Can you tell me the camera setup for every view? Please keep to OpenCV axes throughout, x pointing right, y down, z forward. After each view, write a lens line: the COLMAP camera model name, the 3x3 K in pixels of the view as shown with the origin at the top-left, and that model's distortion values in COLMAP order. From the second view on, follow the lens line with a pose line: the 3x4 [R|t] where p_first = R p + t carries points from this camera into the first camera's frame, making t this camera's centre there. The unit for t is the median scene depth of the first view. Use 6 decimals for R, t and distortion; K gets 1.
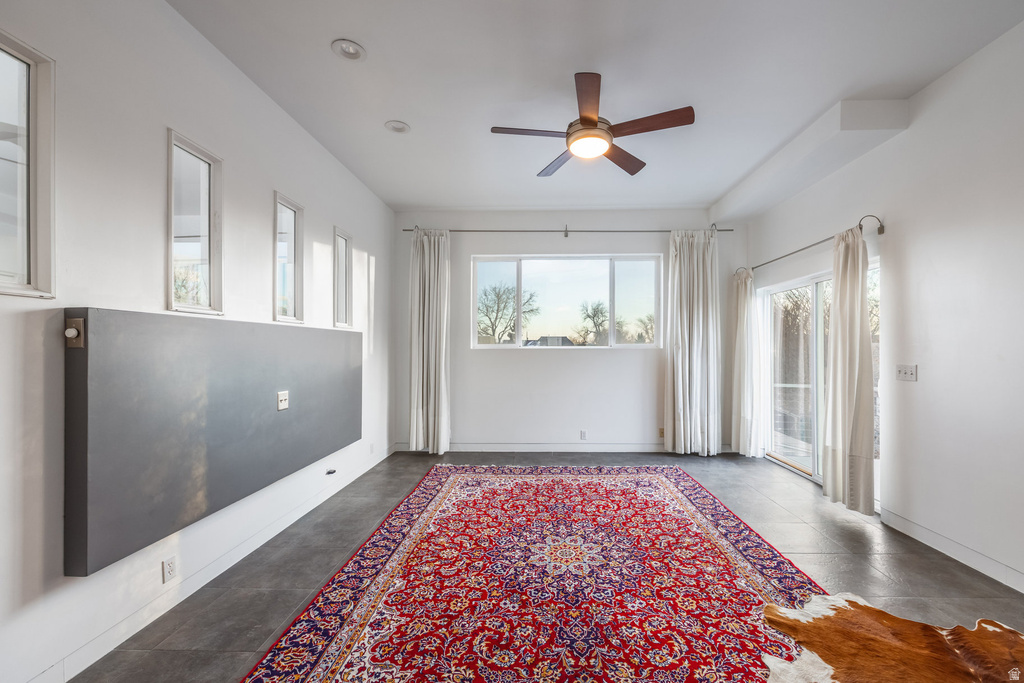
lens RADIAL K [[435.4, 0, 530.9], [0, 435.4, 350.0], [0, 0, 1]] dist [0.004600, -0.000351]
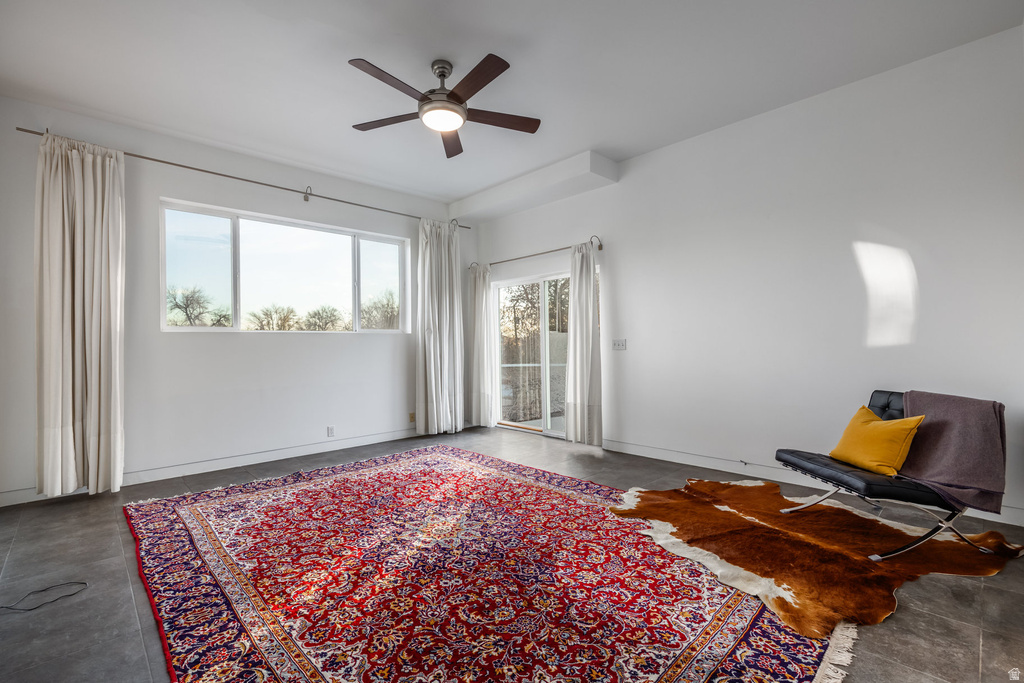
lens RADIAL K [[451.6, 0, 538.1], [0, 451.6, 348.1], [0, 0, 1]] dist [-0.008261, 0.001709]
pose [[0.686769, -0.012725, 0.726764, -0.448144], [0.013349, 0.999899, 0.004894, 0.051272], [-0.726753, 0.006341, 0.686870, 0.130580]]
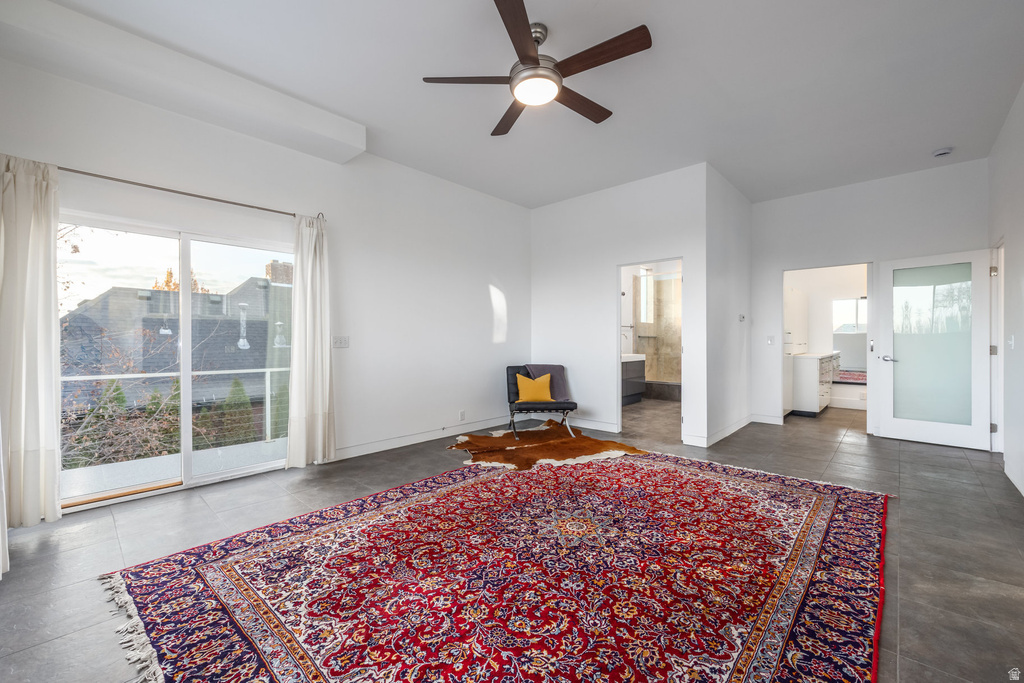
lens RADIAL K [[435.4, 0, 477.4], [0, 435.4, 336.4], [0, 0, 1]] dist [0.004600, -0.000351]
pose [[-0.729685, 0.010561, 0.683702, -0.377091], [0.006082, 0.999941, -0.008956, 0.049942], [-0.683757, -0.002377, -0.729706, 1.656507]]
